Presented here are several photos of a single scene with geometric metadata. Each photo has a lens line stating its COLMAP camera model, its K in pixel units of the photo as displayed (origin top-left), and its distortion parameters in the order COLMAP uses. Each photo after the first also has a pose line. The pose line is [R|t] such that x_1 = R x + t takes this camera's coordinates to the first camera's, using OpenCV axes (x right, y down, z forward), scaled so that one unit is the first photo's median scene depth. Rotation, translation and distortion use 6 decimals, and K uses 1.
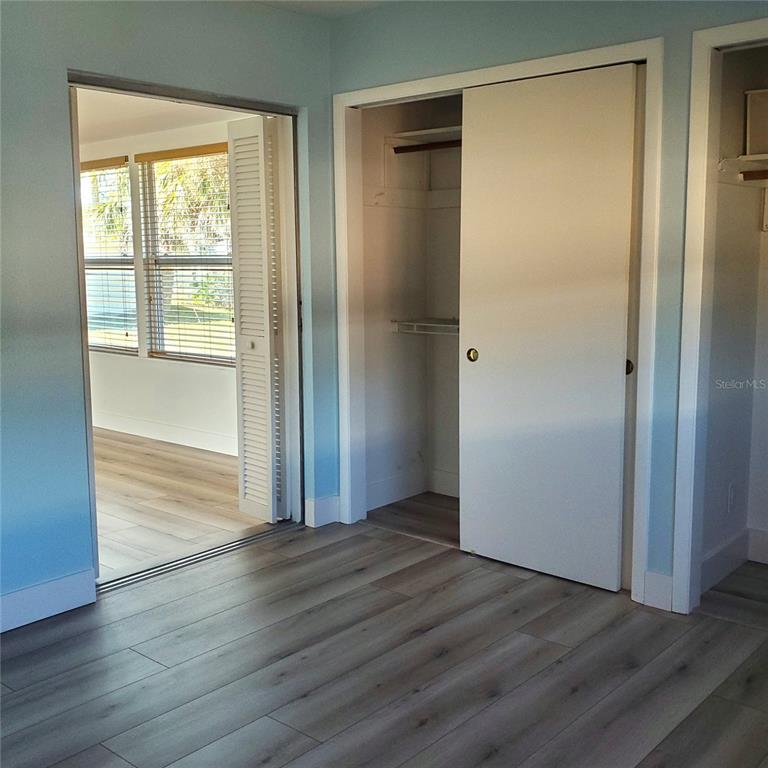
lens RADIAL K [[888.0, 0, 370.6], [0, 888.0, 370.1], [0, 0, 1]] dist [0.020683, -0.077580]
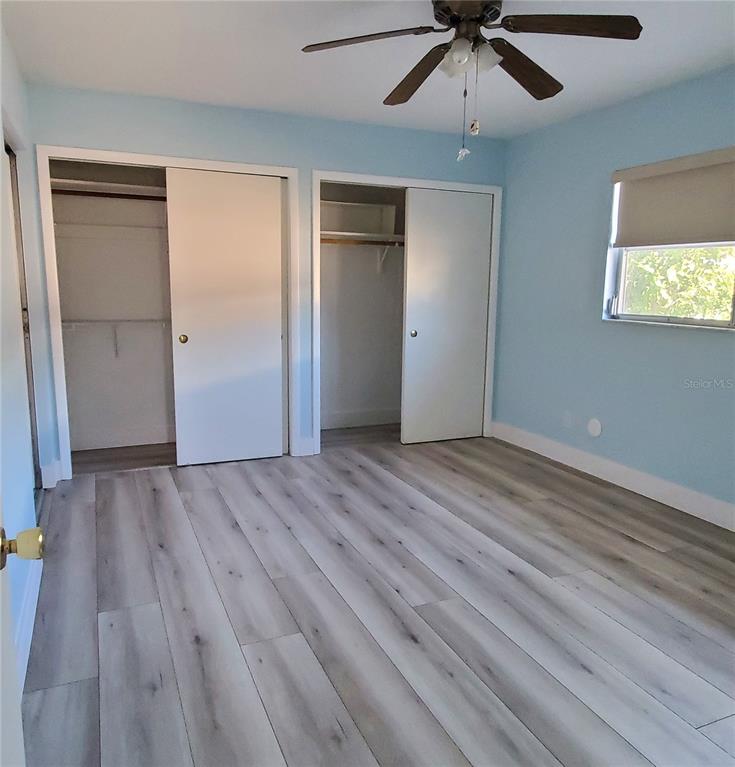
lens RADIAL K [[637.9, 0, 387.0], [0, 637.9, 384.6], [0, 0, 1]] dist [0.002307, 0.000943]
pose [[0.402345, -0.129956, 0.906217, -0.845708], [0.099613, 0.990211, 0.097775, -0.012871], [-0.910053, 0.050932, 0.411352, 0.225967]]
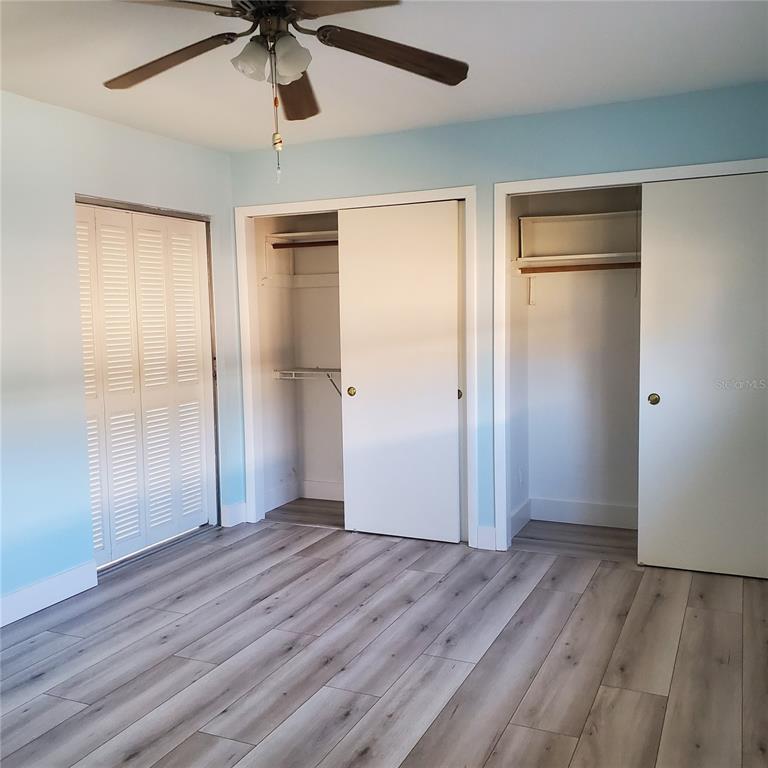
lens RADIAL K [[805.5, 0, 359.3], [0, 805.5, 383.4], [0, 0, 1]] dist [0.028956, -0.016717]
pose [[0.960405, -0.034726, 0.276434, -0.253042], [0.047600, 0.998065, -0.039996, 0.024977], [-0.274510, 0.051570, 0.960200, -0.282240]]
